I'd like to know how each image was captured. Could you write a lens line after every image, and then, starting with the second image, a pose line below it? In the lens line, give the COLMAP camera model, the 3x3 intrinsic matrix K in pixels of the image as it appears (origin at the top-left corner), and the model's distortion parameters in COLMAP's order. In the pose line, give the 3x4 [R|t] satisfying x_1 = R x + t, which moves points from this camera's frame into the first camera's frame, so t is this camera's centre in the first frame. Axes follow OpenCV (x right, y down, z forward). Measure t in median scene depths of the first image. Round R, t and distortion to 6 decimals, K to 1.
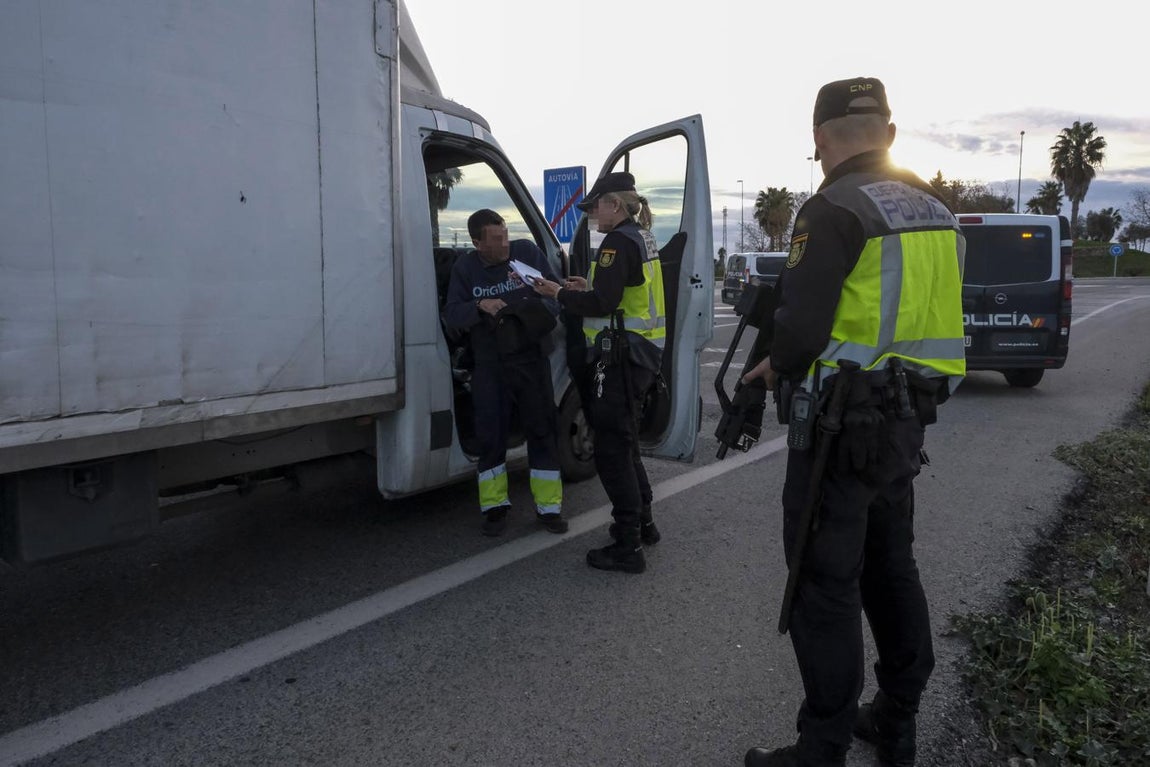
lens RADIAL K [[794.8, 0, 575.0], [0, 794.8, 383.5], [0, 0, 1]] dist [-0.003501, 0.005706]
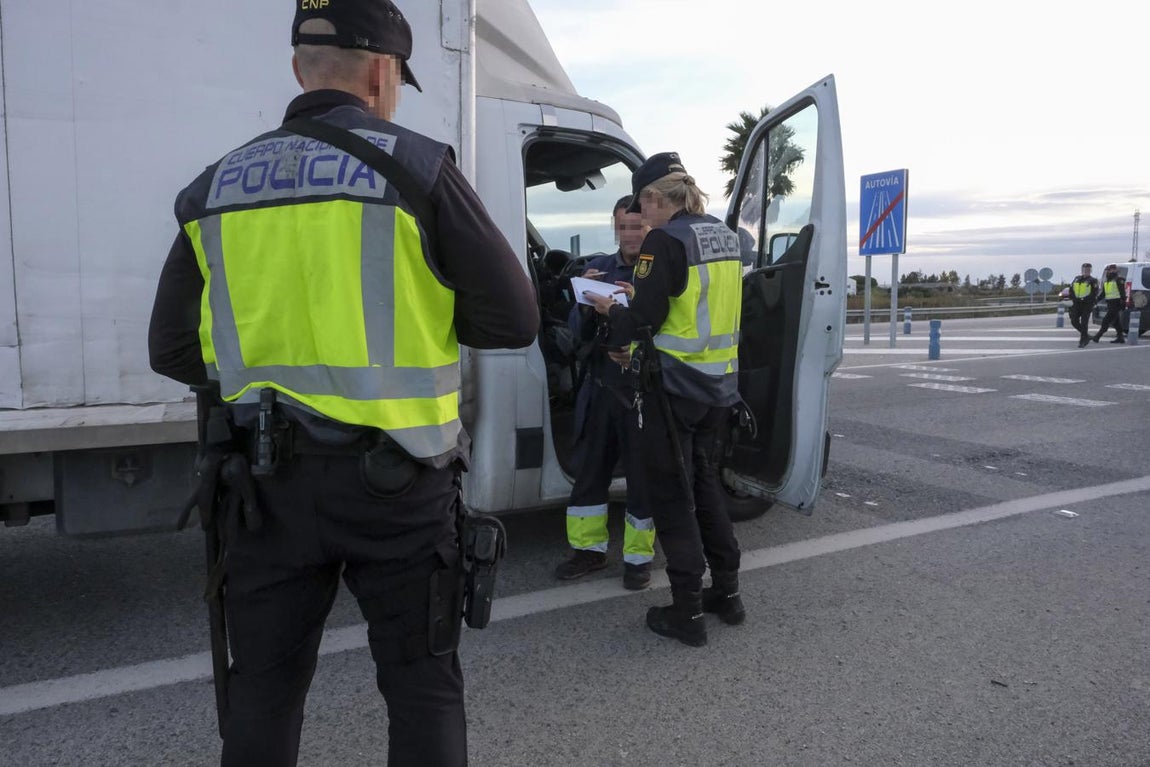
lens RADIAL K [[792.3, 0, 574.8], [0, 792.3, 377.2], [0, 0, 1]] dist [-0.010990, 0.001729]
pose [[0.903052, 0.044563, -0.427214, 0.295297], [-0.057328, 0.998210, -0.017057, -0.012113], [0.425689, 0.039895, 0.903990, 0.209923]]
